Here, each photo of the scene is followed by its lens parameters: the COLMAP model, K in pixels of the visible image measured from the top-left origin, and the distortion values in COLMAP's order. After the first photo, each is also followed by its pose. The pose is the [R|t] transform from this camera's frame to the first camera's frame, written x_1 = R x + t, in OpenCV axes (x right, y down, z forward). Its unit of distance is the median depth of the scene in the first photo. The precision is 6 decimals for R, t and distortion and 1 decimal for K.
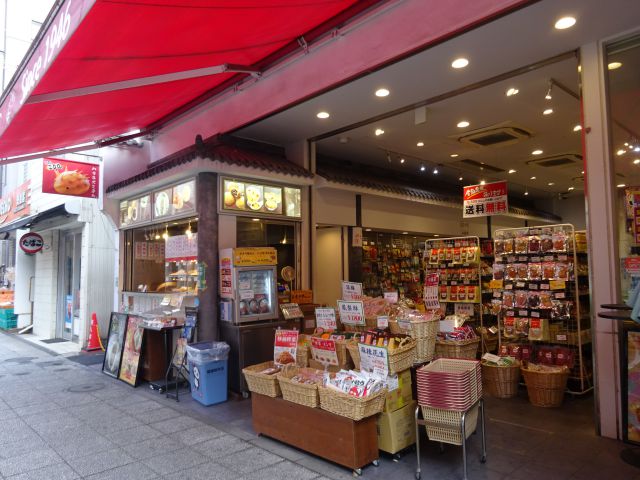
lens RADIAL K [[470.9, 0, 320.7], [0, 470.9, 239.2], [0, 0, 1]] dist [-0.020280, 0.016491]
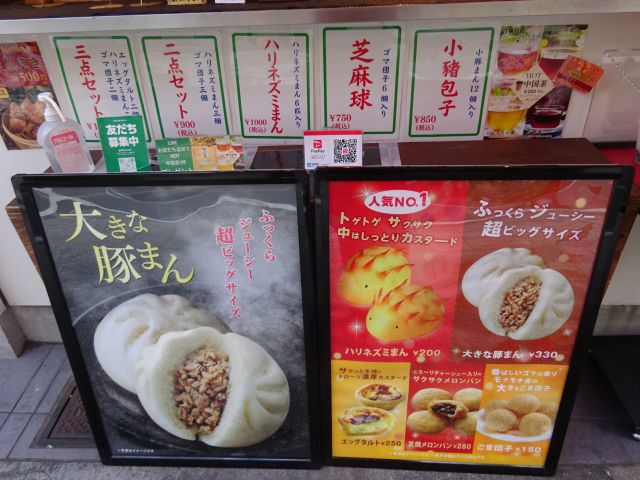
lens RADIAL K [[470.9, 0, 320.3], [0, 470.9, 242.2], [0, 0, 1]] dist [-0.020280, 0.016491]
pose [[0.703224, -0.401796, 0.586545, -0.438117], [-0.021027, 0.812880, 0.582051, 0.078485], [-0.710657, -0.421646, 0.563188, 0.781902]]
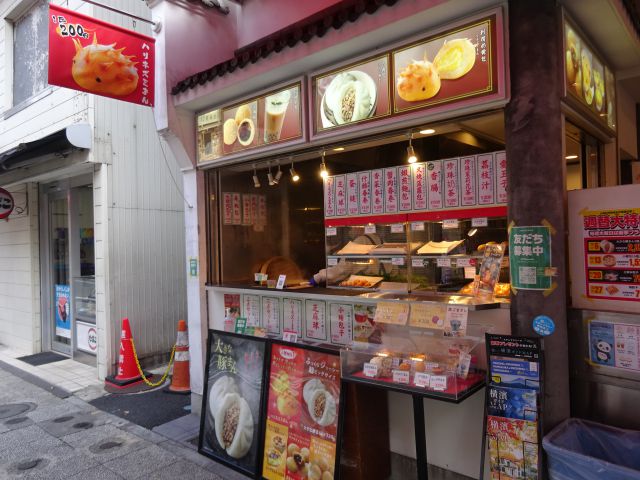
lens RADIAL K [[470.9, 0, 320.8], [0, 470.9, 239.4], [0, 0, 1]] dist [-0.020280, 0.016491]
pose [[0.993952, -0.017101, 0.108474, -0.353300], [0.010066, 0.997830, 0.065068, 0.026688], [-0.109352, -0.063583, 0.991967, 0.463520]]
